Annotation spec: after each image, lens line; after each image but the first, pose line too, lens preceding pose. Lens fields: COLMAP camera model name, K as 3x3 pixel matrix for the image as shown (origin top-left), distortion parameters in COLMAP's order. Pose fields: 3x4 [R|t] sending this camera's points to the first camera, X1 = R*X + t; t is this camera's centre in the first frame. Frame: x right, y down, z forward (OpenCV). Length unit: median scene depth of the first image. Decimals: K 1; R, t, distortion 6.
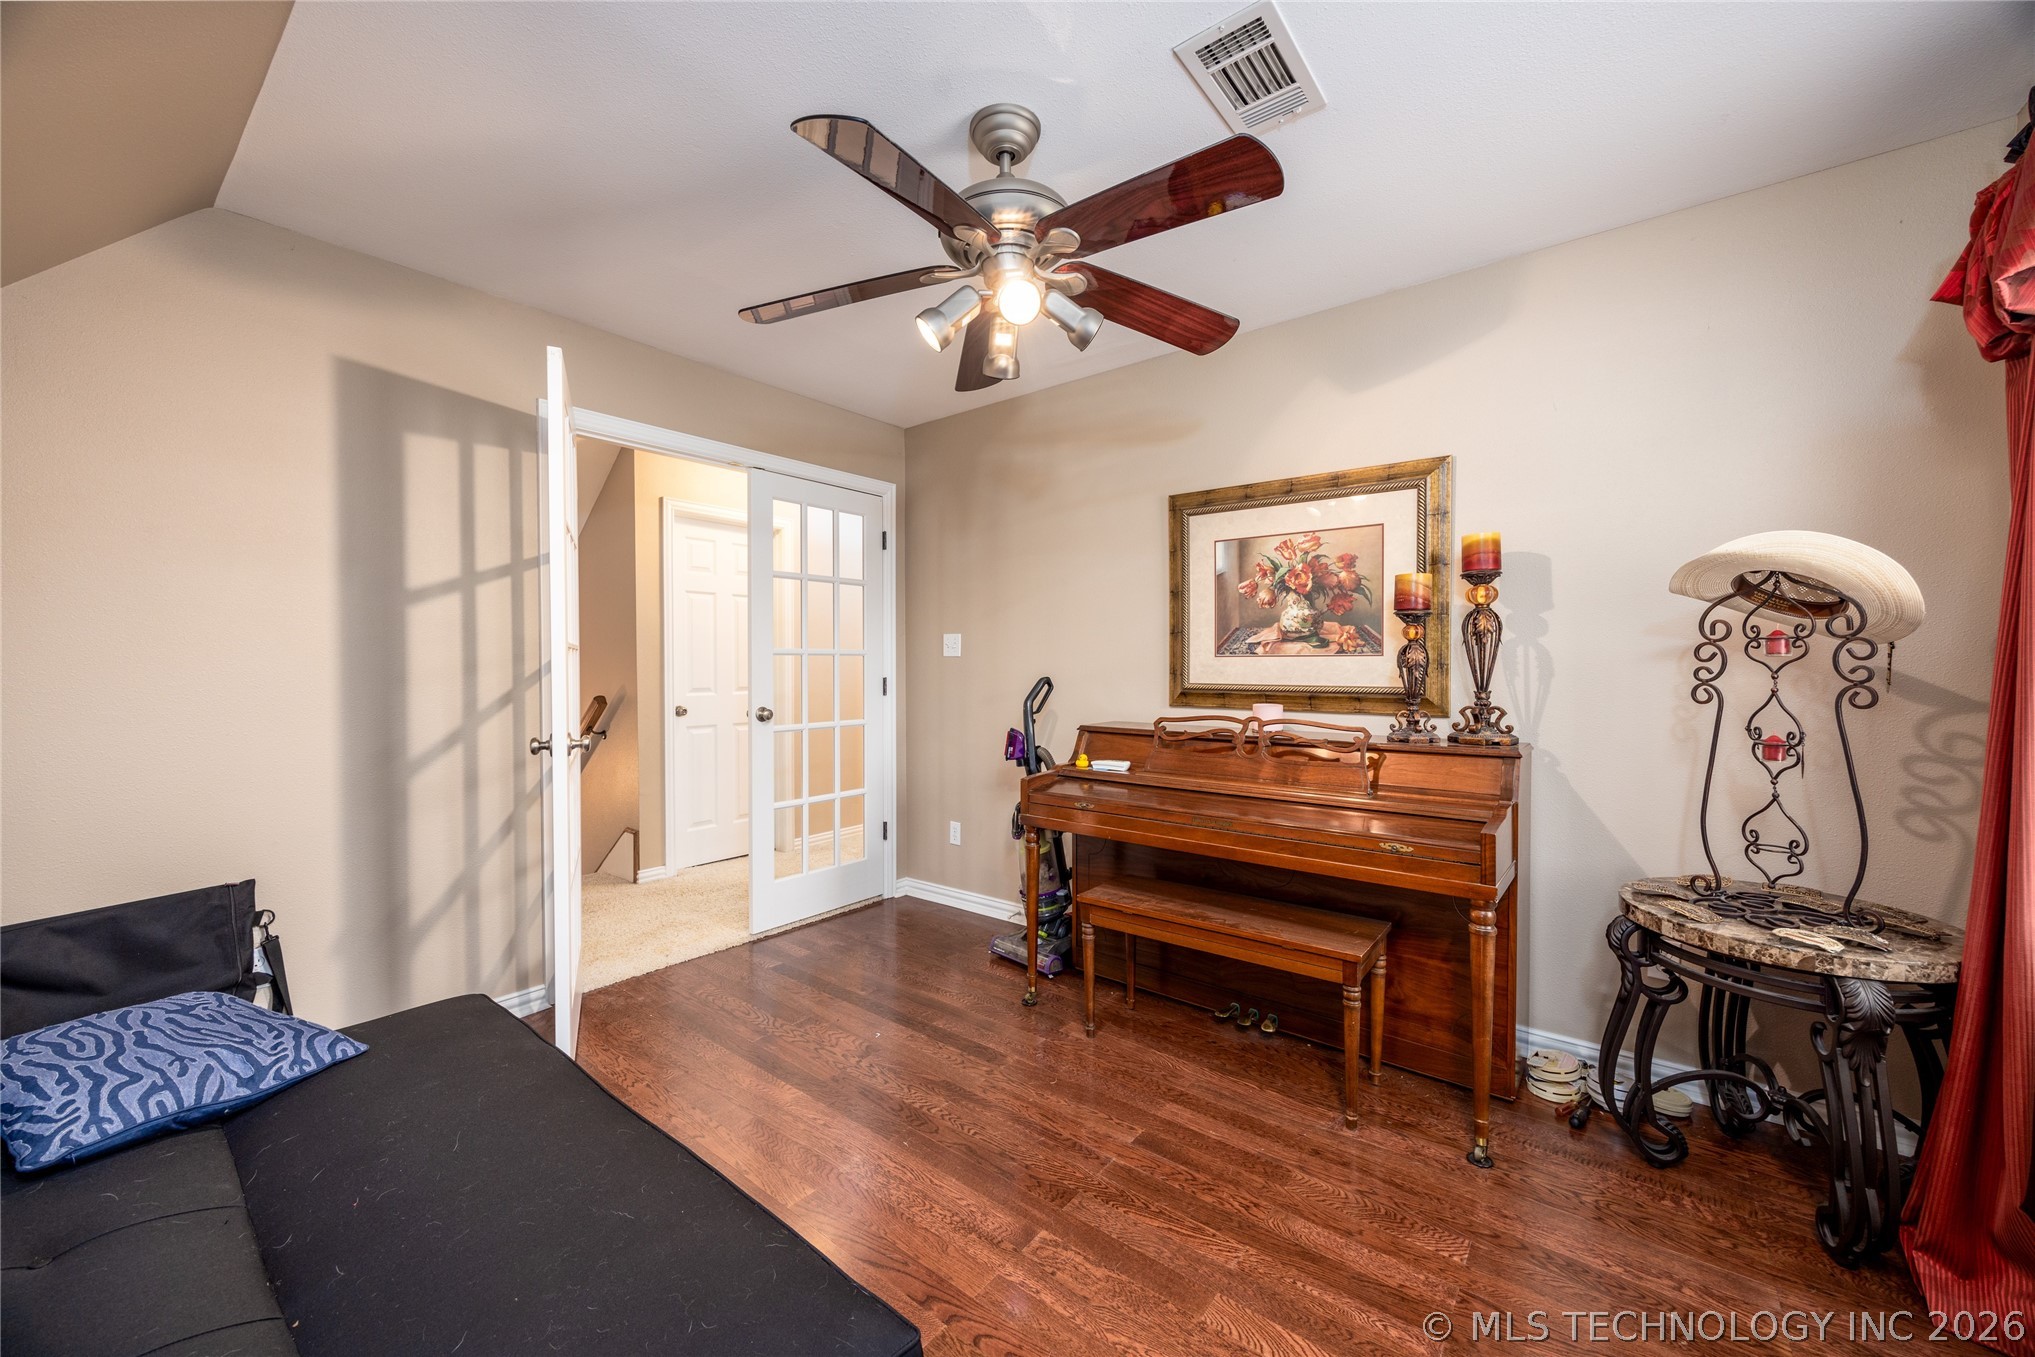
lens RADIAL K [[774.9, 0, 1009.1], [0, 774.9, 670.5], [0, 0, 1]] dist [-0.000832, 0.000008]
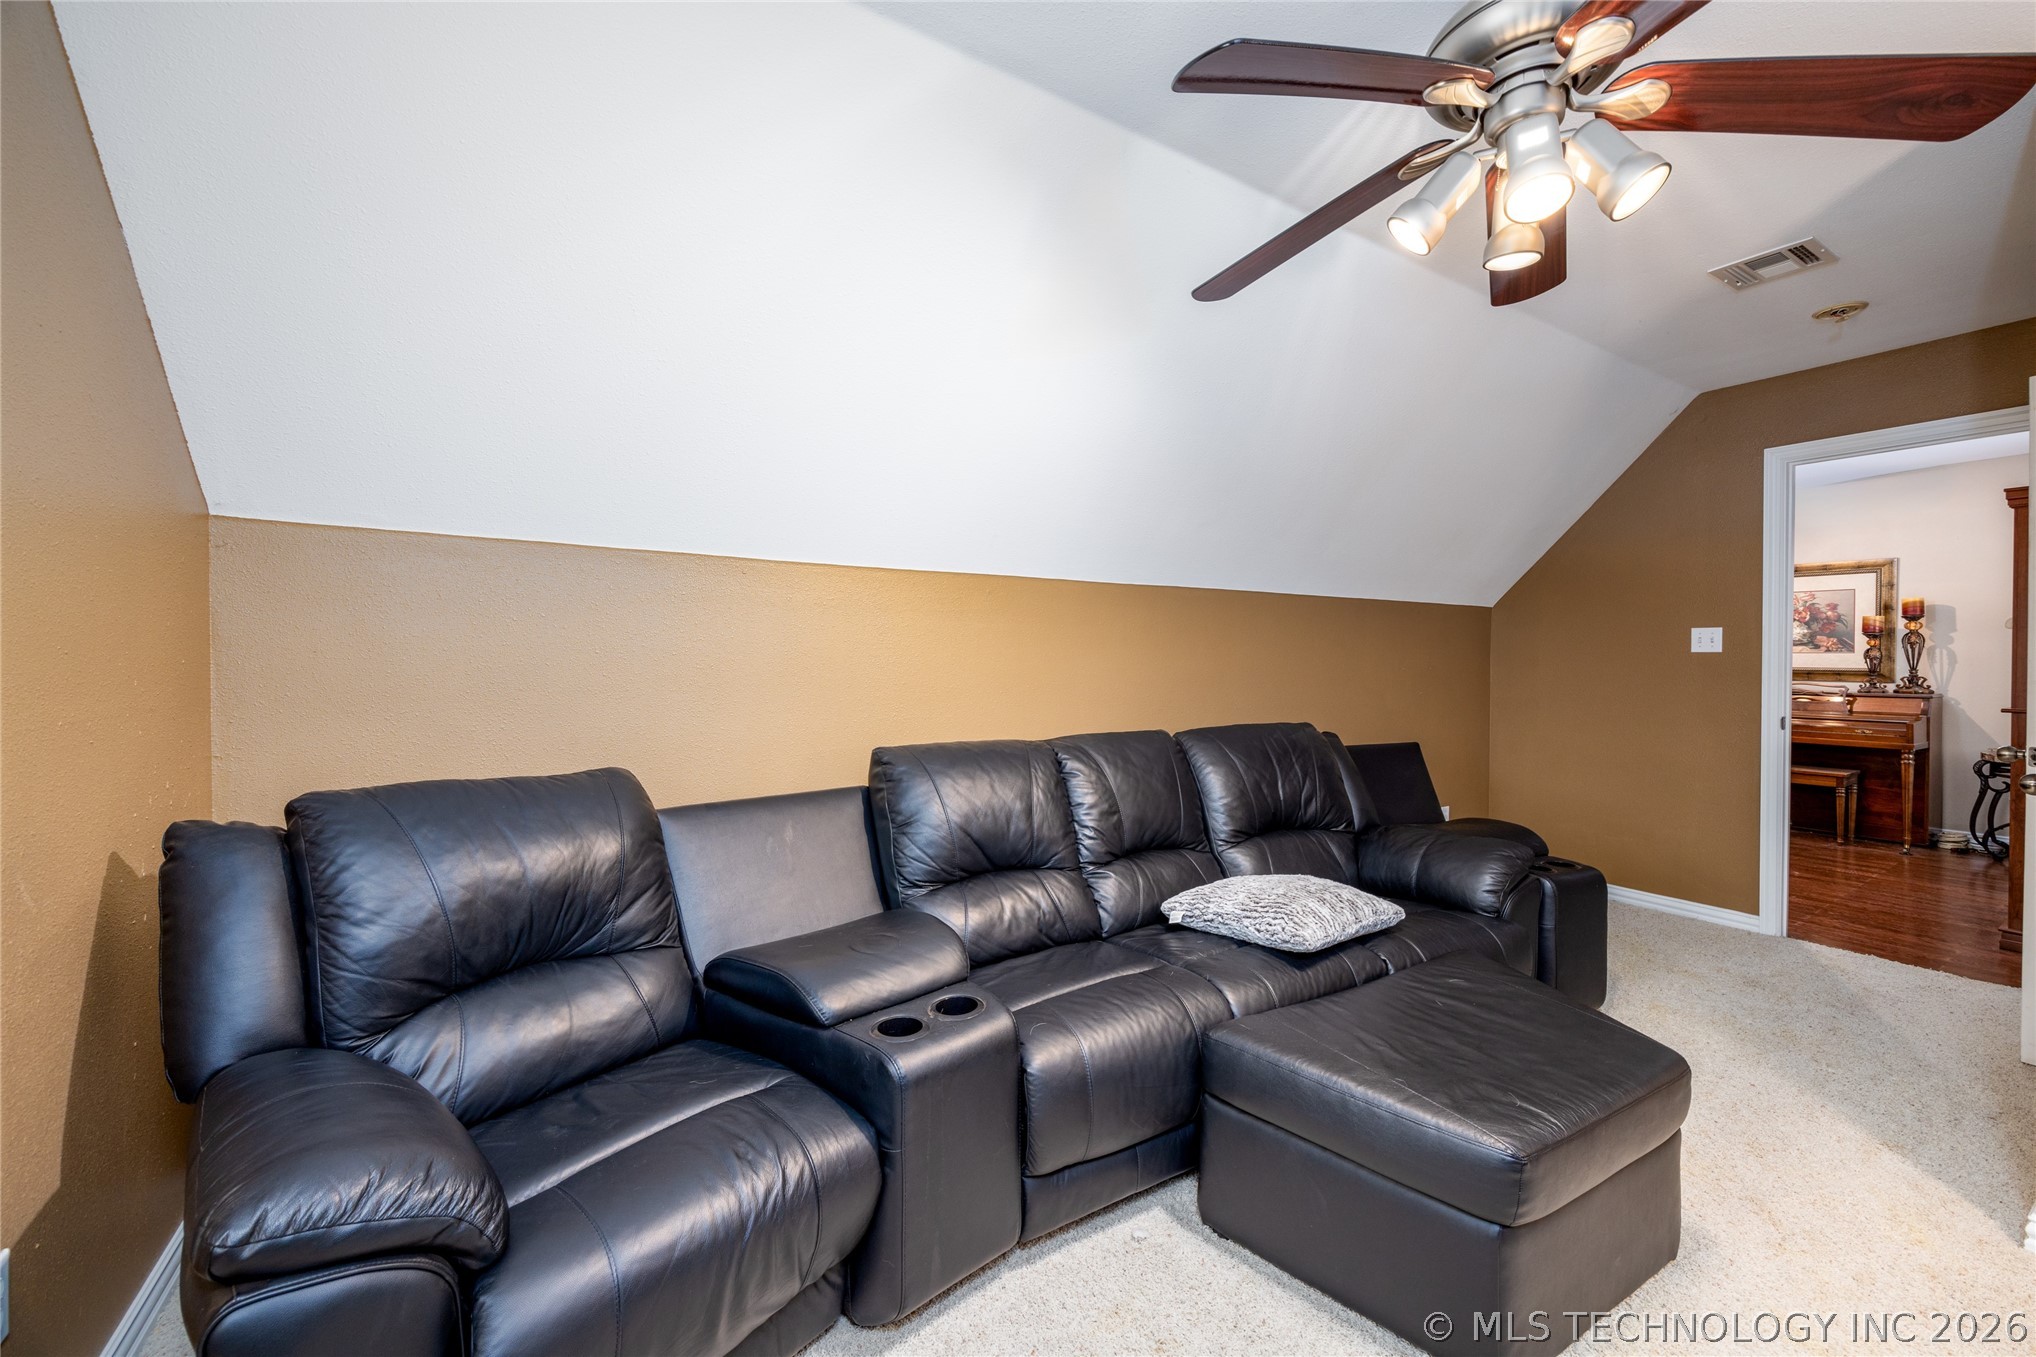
lens RADIAL K [[811.5, 0, 1024.1], [0, 811.5, 658.4], [0, 0, 1]] dist [-0.001366, -0.000277]
pose [[0.945925, 0.006759, -0.324314, -1.006928], [-0.008235, 0.999961, -0.003180, 0.022075], [0.324280, 0.005679, 0.945944, -1.945027]]
